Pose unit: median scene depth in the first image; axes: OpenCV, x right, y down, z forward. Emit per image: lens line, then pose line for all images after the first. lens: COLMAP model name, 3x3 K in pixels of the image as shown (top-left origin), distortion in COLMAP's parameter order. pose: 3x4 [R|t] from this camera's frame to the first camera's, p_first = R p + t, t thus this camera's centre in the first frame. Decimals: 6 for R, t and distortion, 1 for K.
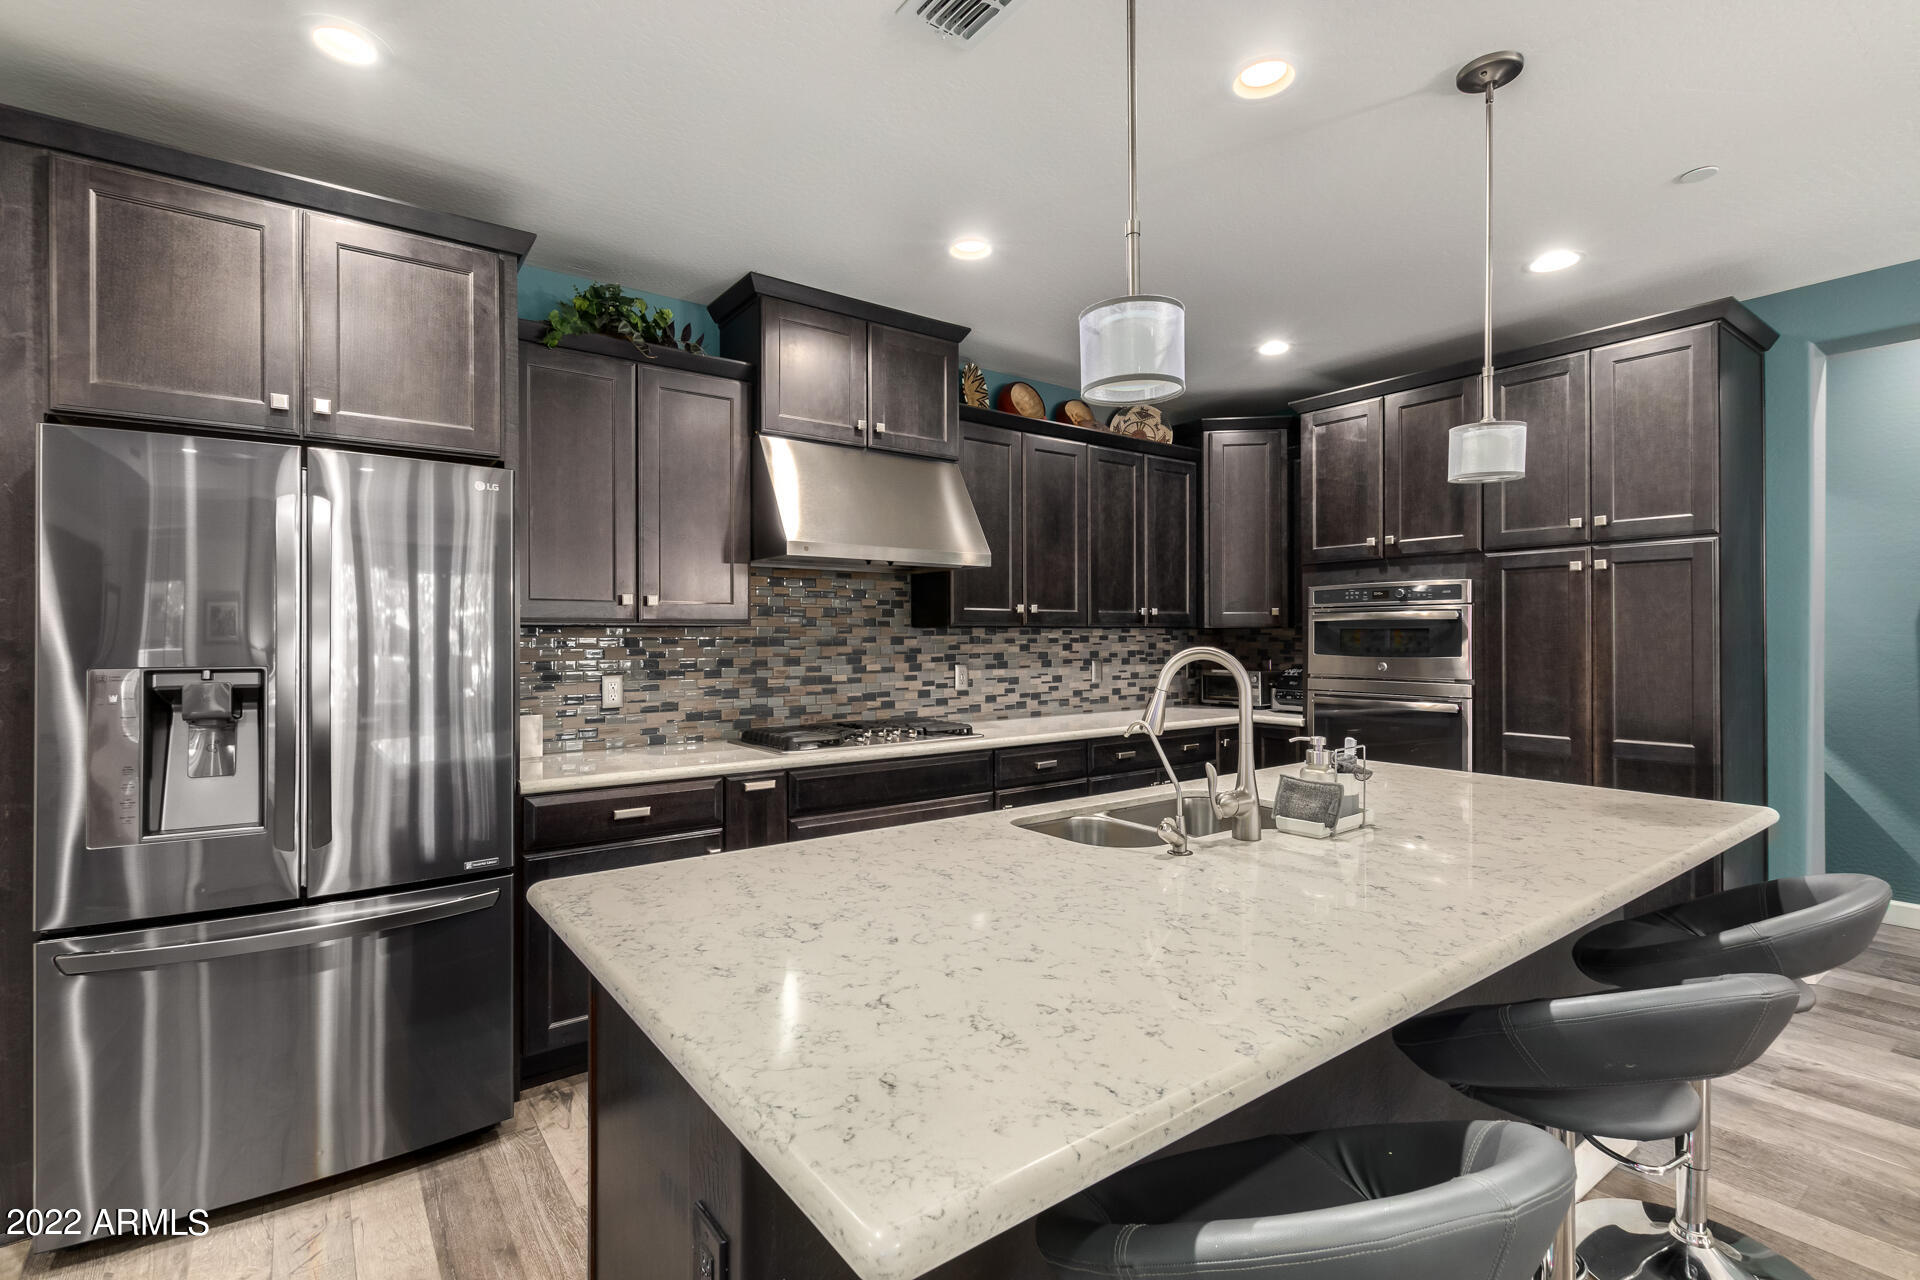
lens RADIAL K [[897.2, 0, 983.6], [0, 897.2, 631.5], [0, 0, 1]] dist [0.001475, 0.000007]
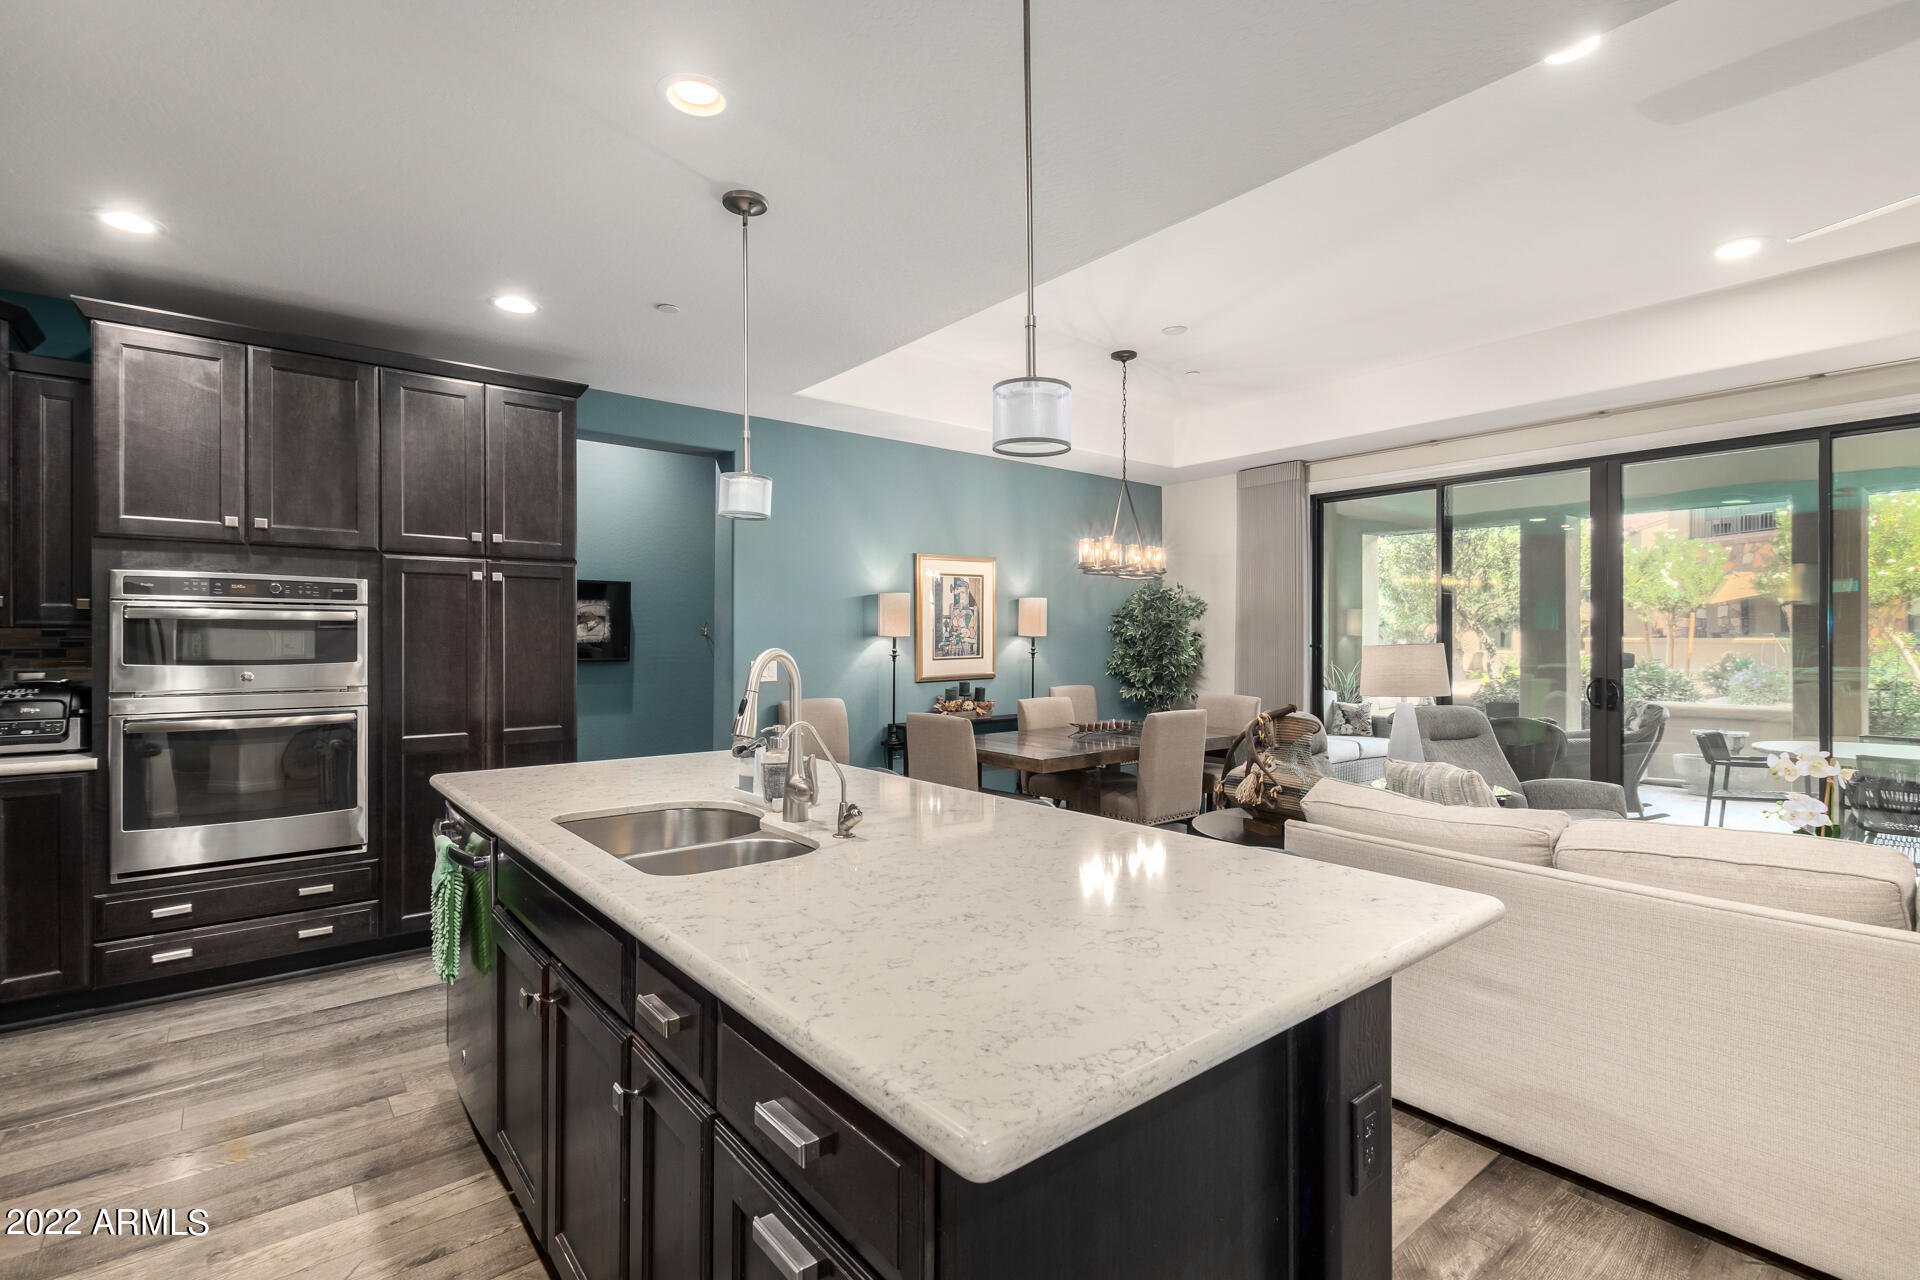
lens RADIAL K [[875.9, 0, 937.9], [0, 875.9, 640.2], [0, 0, 1]] dist [0.002918, 0.000520]
pose [[-0.020782, 0.001535, 0.999783, -0.398513], [-0.006176, 0.999980, -0.001664, 0.003727], [-0.999765, -0.006209, -0.020773, 0.422287]]
